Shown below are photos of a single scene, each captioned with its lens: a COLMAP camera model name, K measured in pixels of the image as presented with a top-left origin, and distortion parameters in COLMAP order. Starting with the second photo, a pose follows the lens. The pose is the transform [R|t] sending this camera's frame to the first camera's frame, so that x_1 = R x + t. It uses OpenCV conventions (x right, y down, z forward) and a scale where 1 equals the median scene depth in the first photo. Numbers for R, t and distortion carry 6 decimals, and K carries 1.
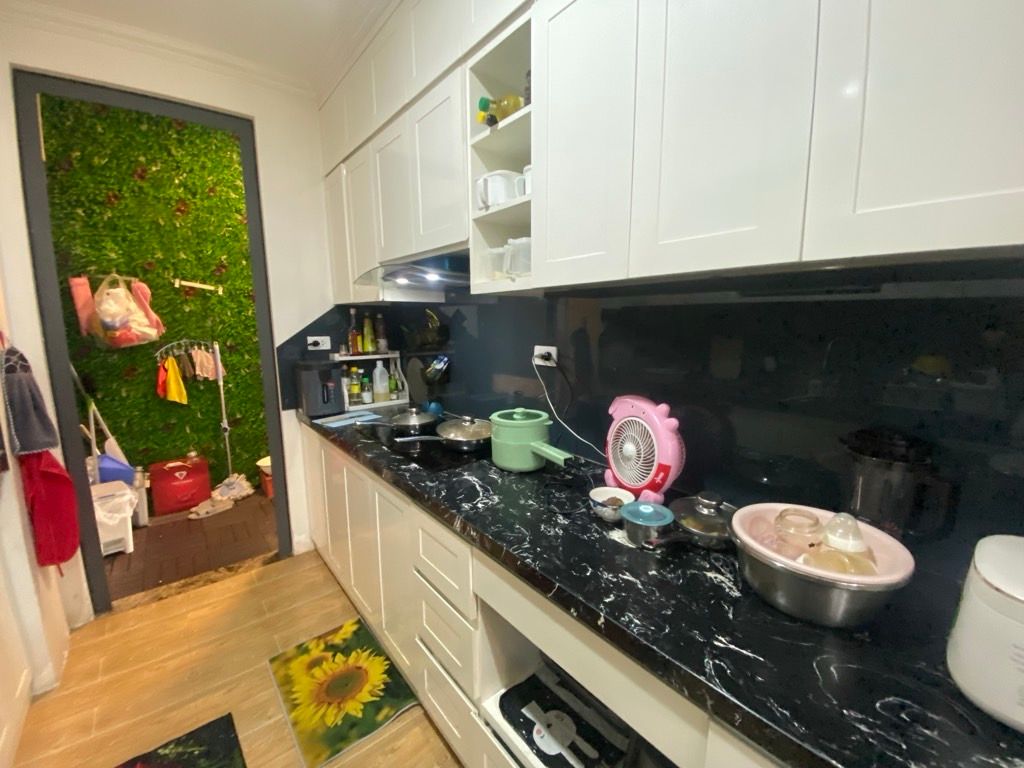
lens RADIAL K [[415.9, 0, 511.0], [0, 415.9, 383.1], [0, 0, 1]] dist [0.026680, -0.022647]
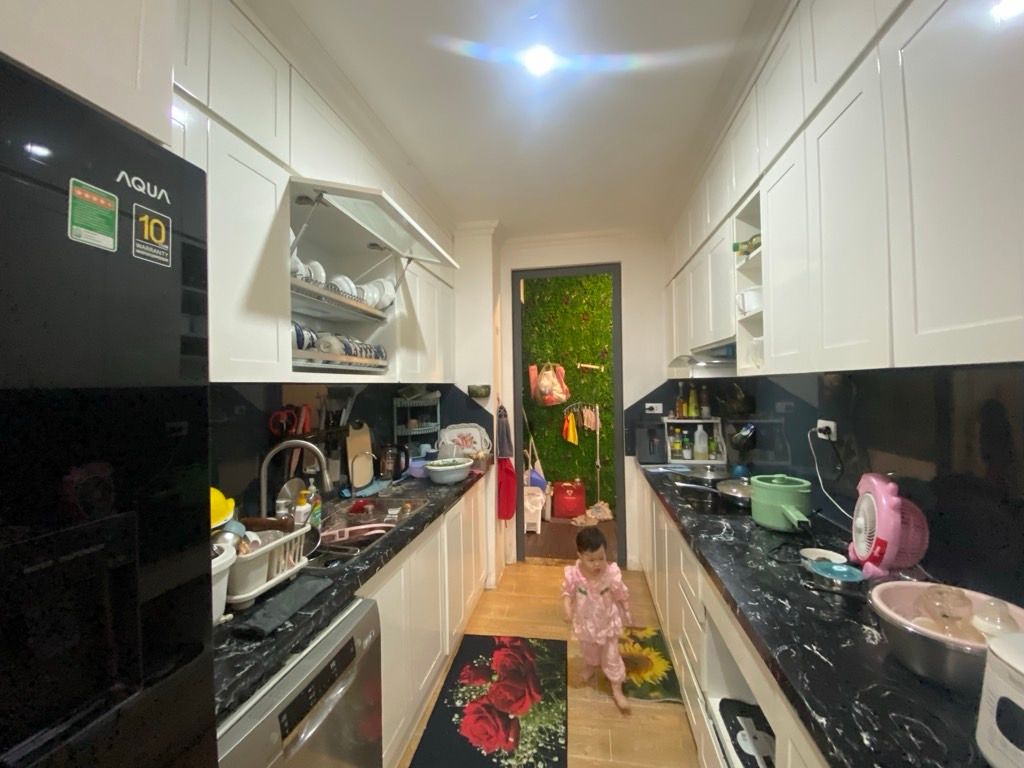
lens RADIAL K [[415.9, 0, 511.0], [0, 415.9, 383.1], [0, 0, 1]] dist [0.026680, -0.022647]
pose [[0.649375, -0.006459, -0.760441, 0.244117], [-0.104748, 0.989673, -0.097855, 0.002014], [0.753220, 0.143200, 0.641992, -0.192752]]
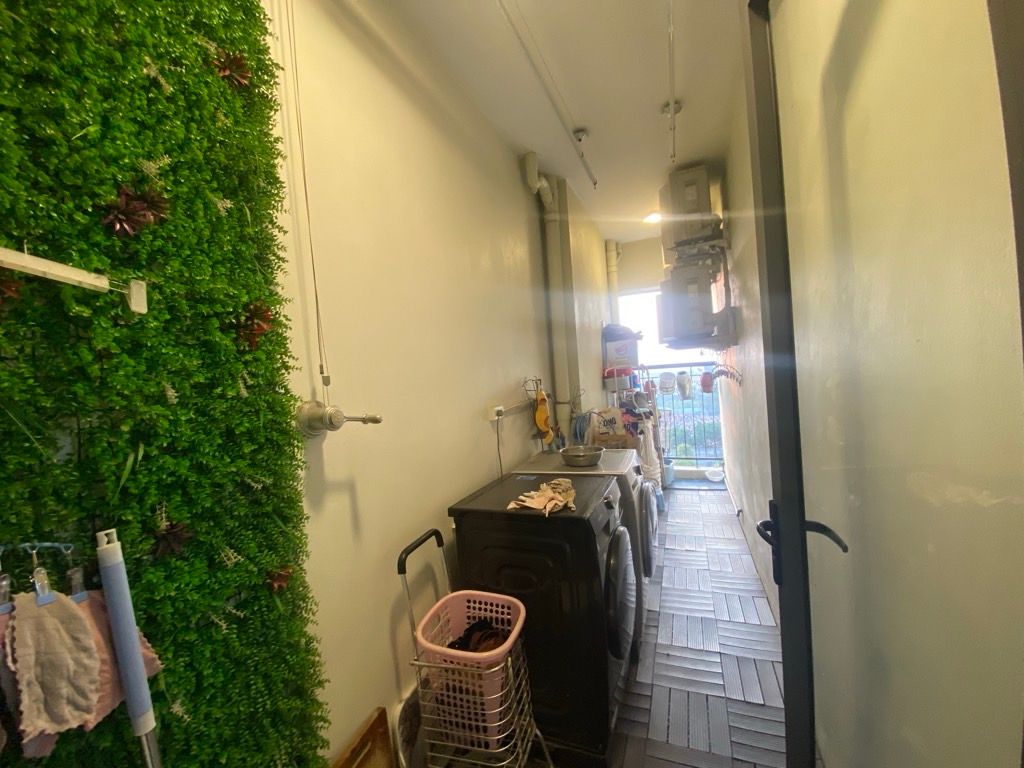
lens RADIAL K [[415.9, 0, 511.0], [0, 415.9, 383.1], [0, 0, 1]] dist [0.026680, -0.022647]
pose [[0.878095, -0.069134, 0.473465, -0.788996], [0.142465, 0.982404, -0.120770, -0.148945], [-0.456785, 0.173499, 0.872494, 0.903570]]
